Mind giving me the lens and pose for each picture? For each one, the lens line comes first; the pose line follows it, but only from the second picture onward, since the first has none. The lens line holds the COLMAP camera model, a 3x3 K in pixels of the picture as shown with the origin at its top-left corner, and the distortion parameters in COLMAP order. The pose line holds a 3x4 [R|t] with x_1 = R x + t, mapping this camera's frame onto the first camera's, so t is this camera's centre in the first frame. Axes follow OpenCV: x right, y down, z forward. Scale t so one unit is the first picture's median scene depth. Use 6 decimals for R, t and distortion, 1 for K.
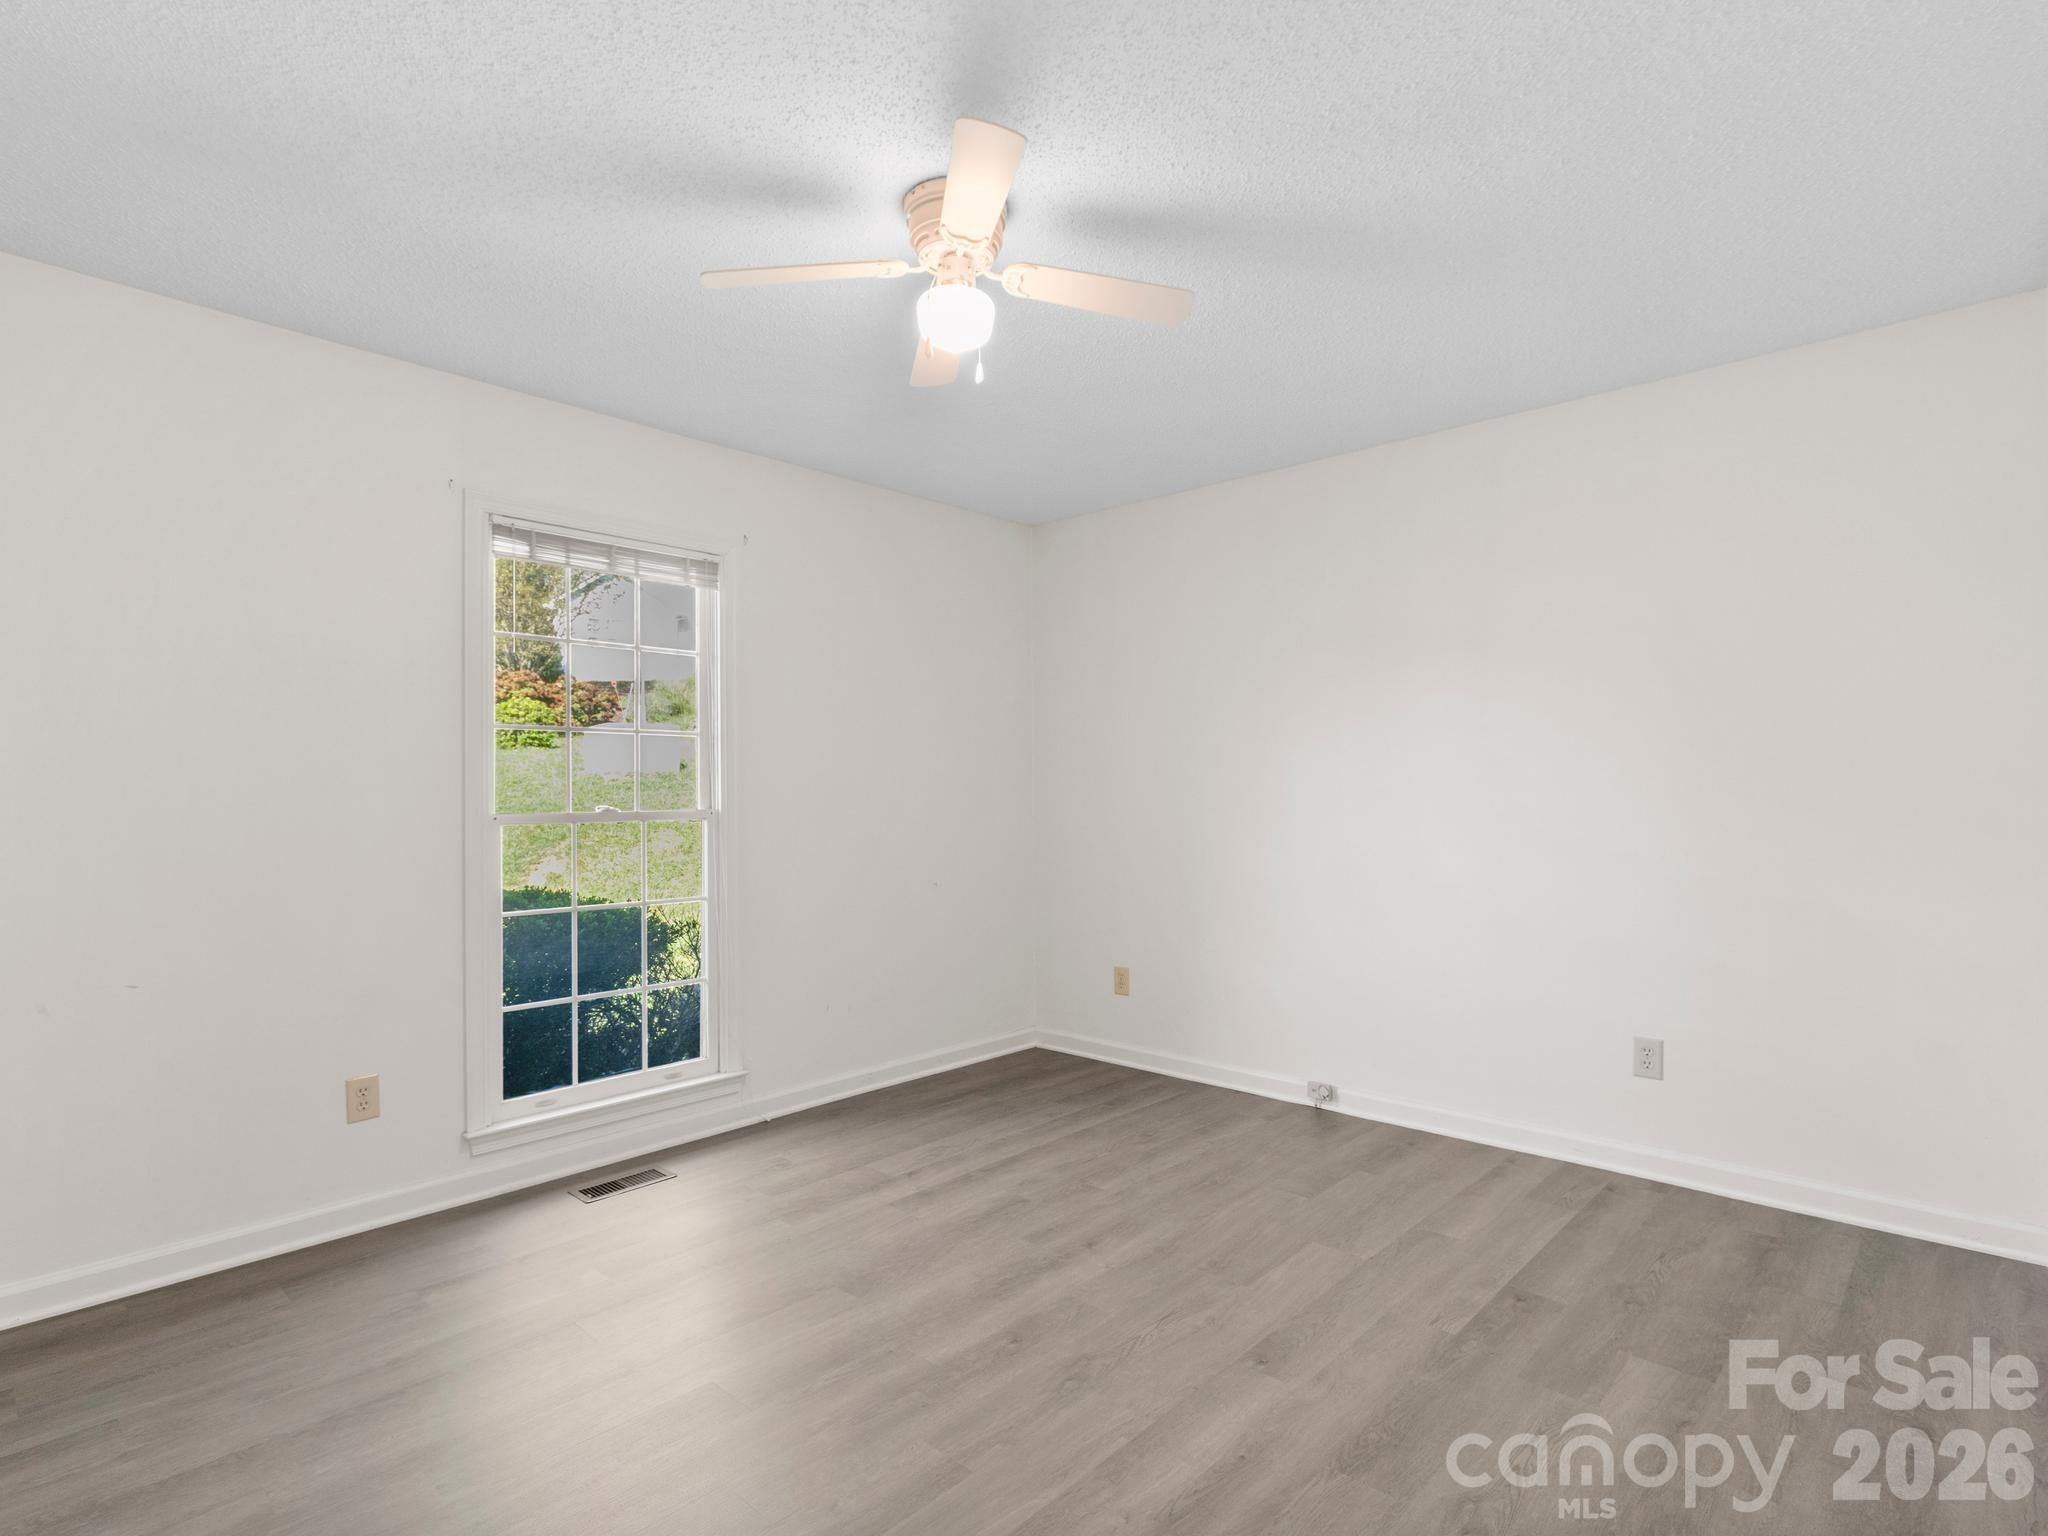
lens RADIAL K [[1042.9, 0, 1020.9], [0, 1042.9, 780.7], [0, 0, 1]] dist [0.000878, -0.000042]
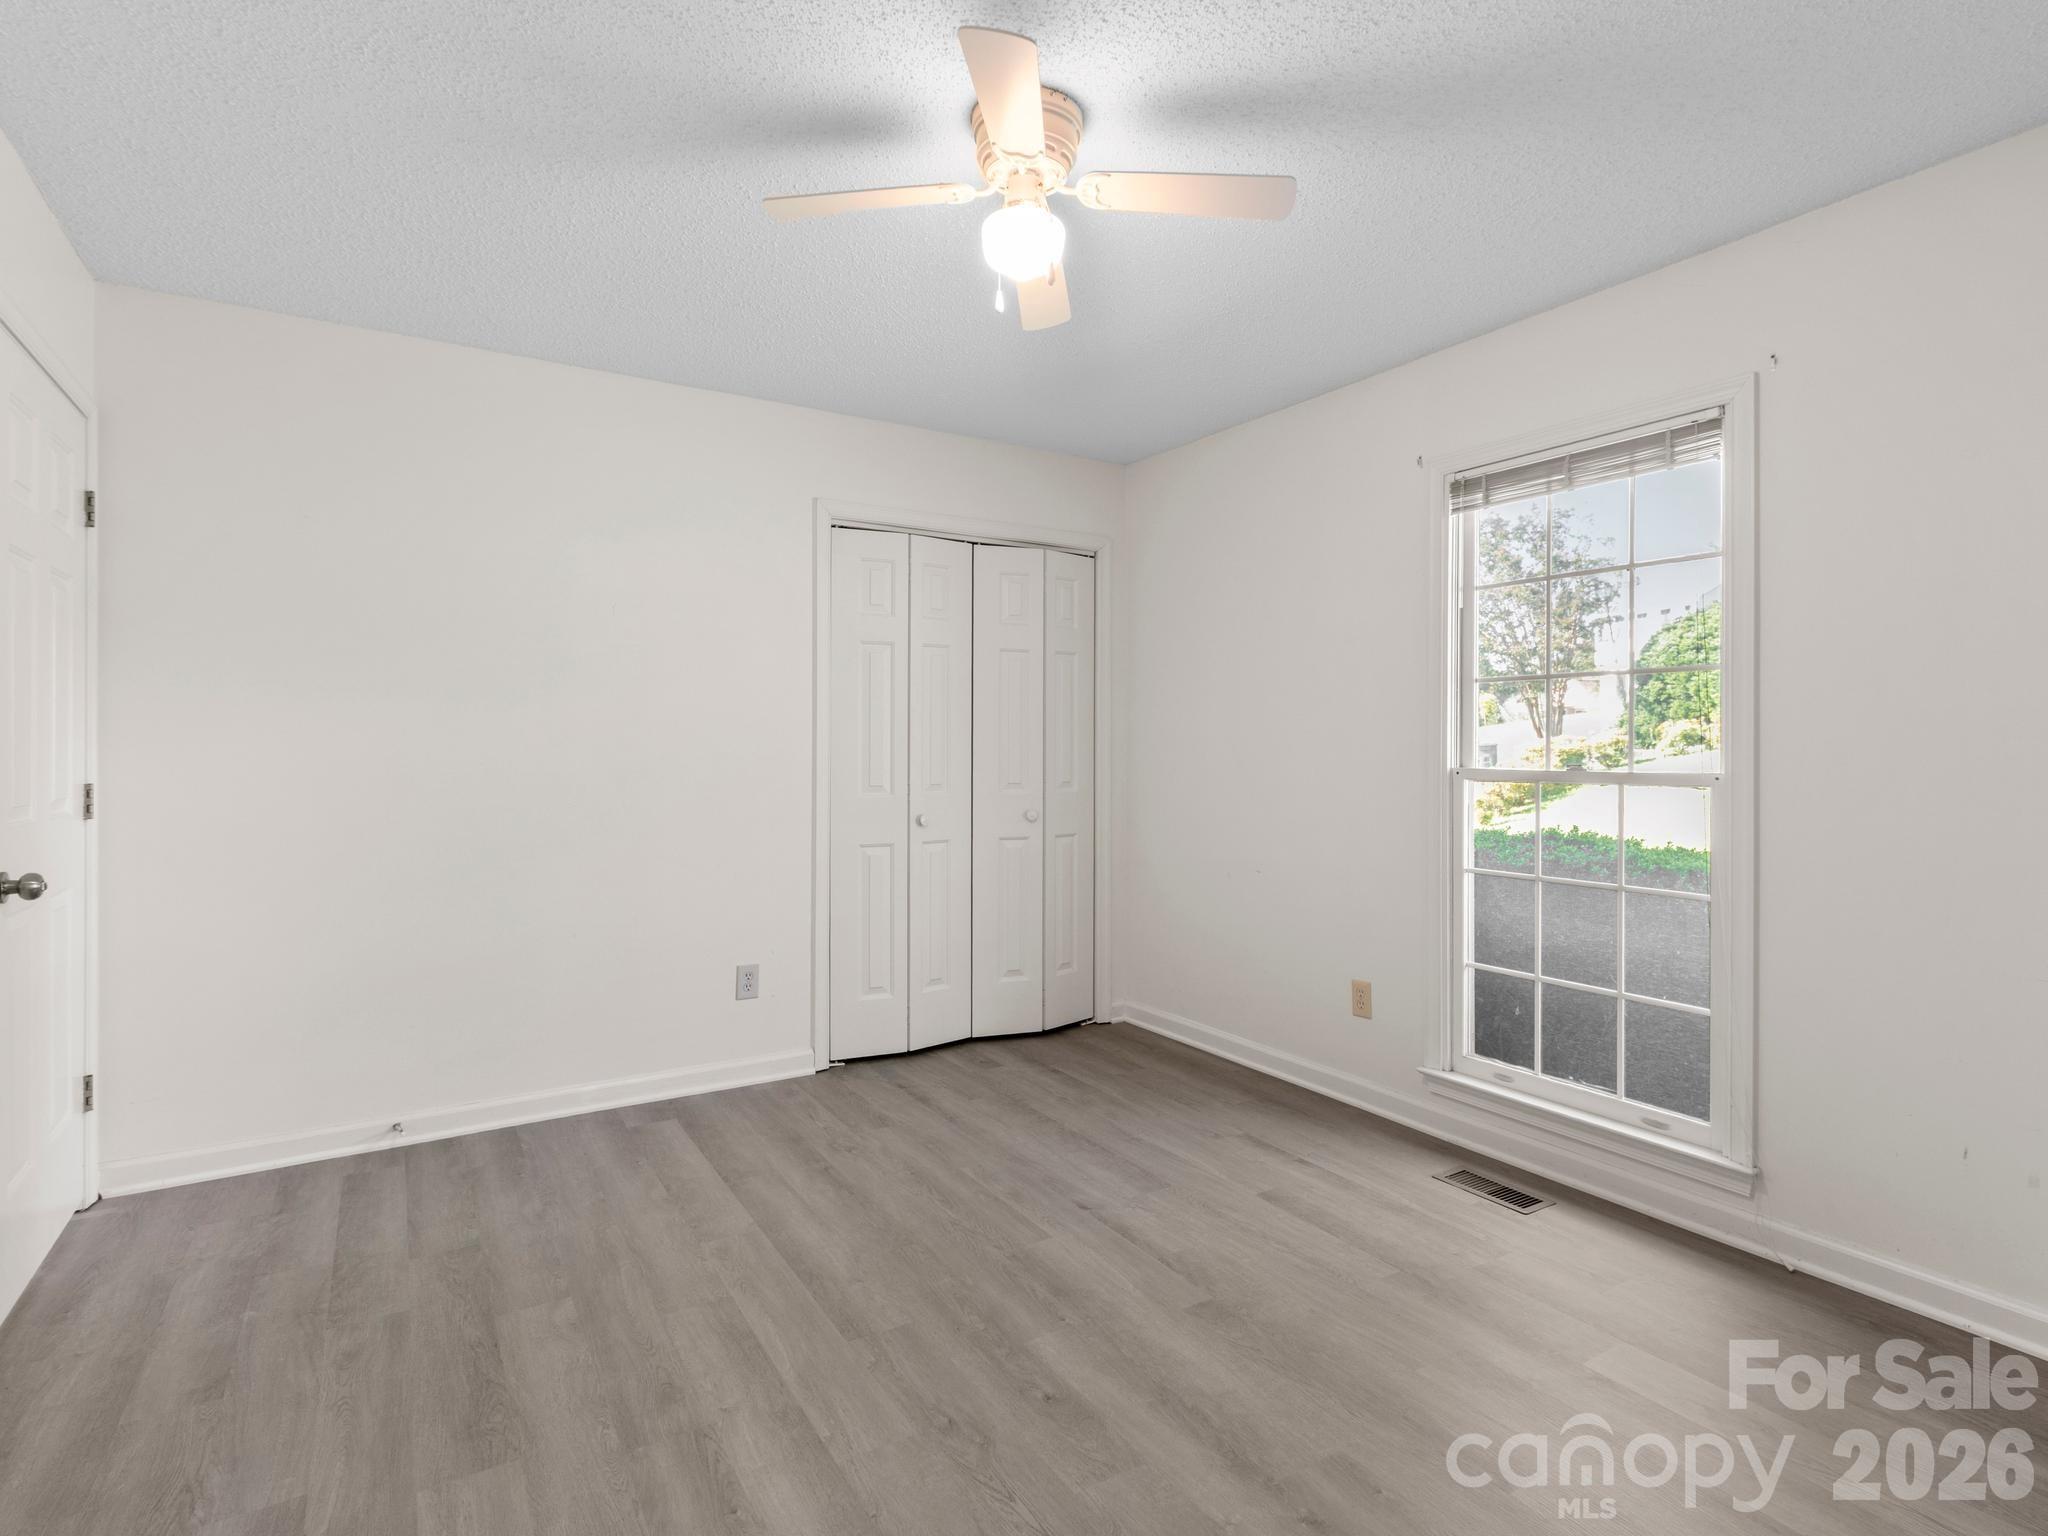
lens RADIAL K [[1034.6, 0, 1030.9], [0, 1034.6, 775.9], [0, 0, 1]] dist [0.003370, 0.001078]
pose [[-0.256675, 0.031479, -0.965985, 0.659514], [0.009332, 0.999504, 0.030092, 0.005577], [0.966453, -0.001291, -0.256842, 0.997963]]
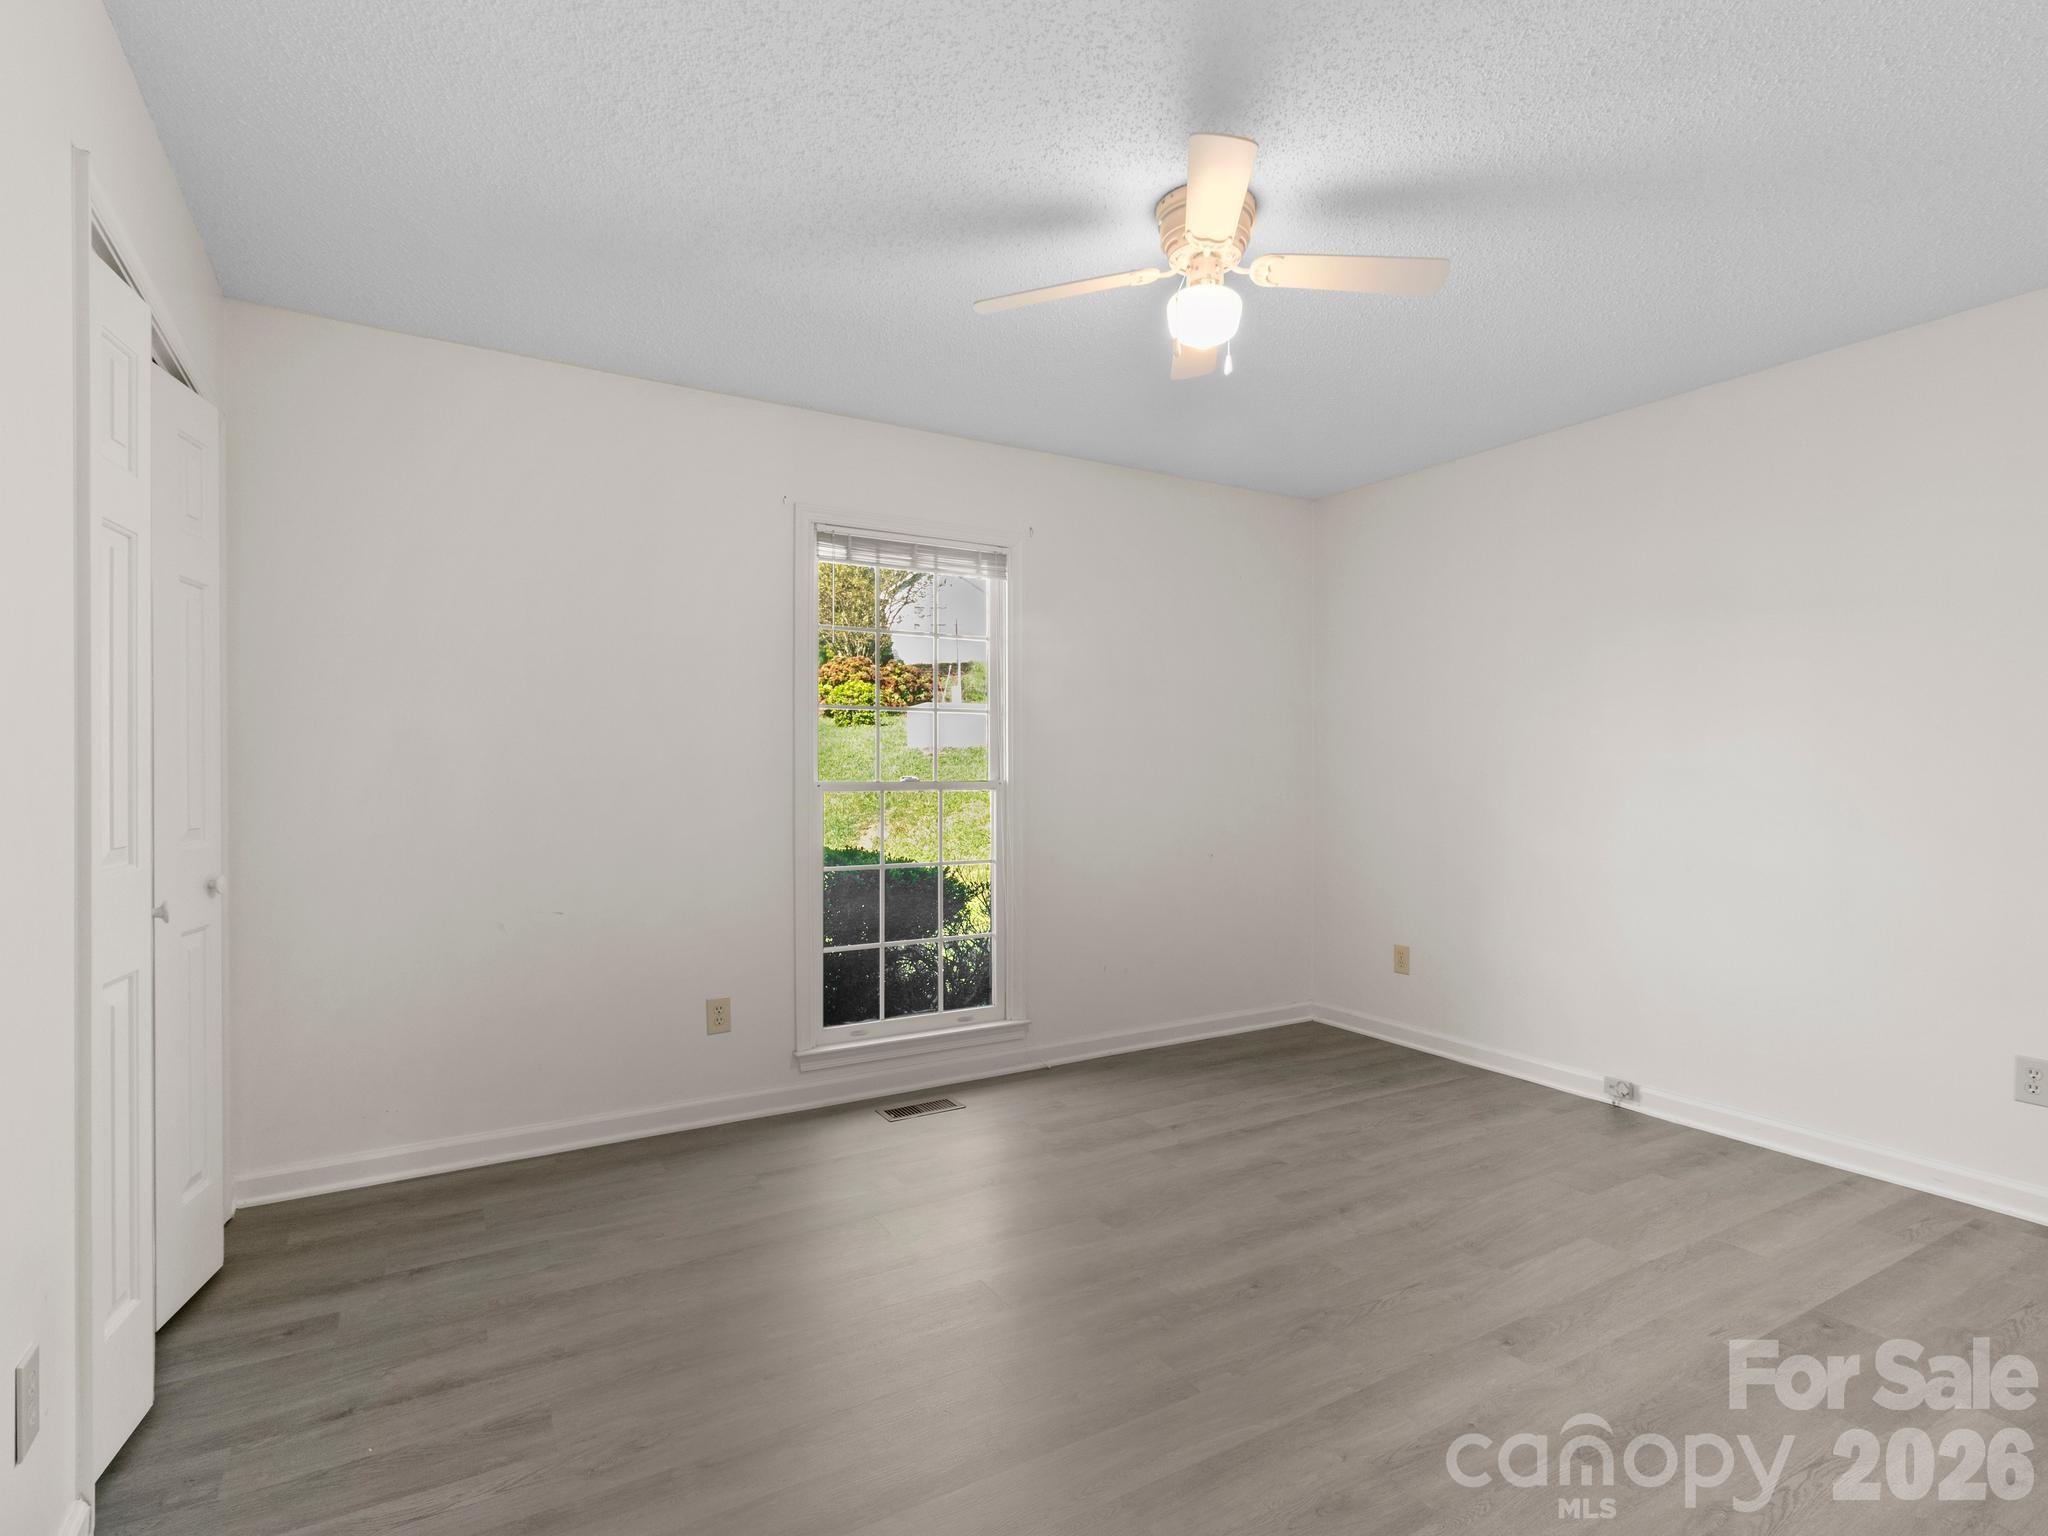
lens RADIAL K [[1031.8, 0, 1030.2], [0, 1031.8, 771.8], [0, 0, 1]] dist [0.001432, 0.000324]
pose [[0.960026, 0.007748, -0.279803, 0.052551], [-0.003646, 0.999878, 0.015178, 0.002385], [0.279887, -0.013551, 0.959937, -0.047023]]
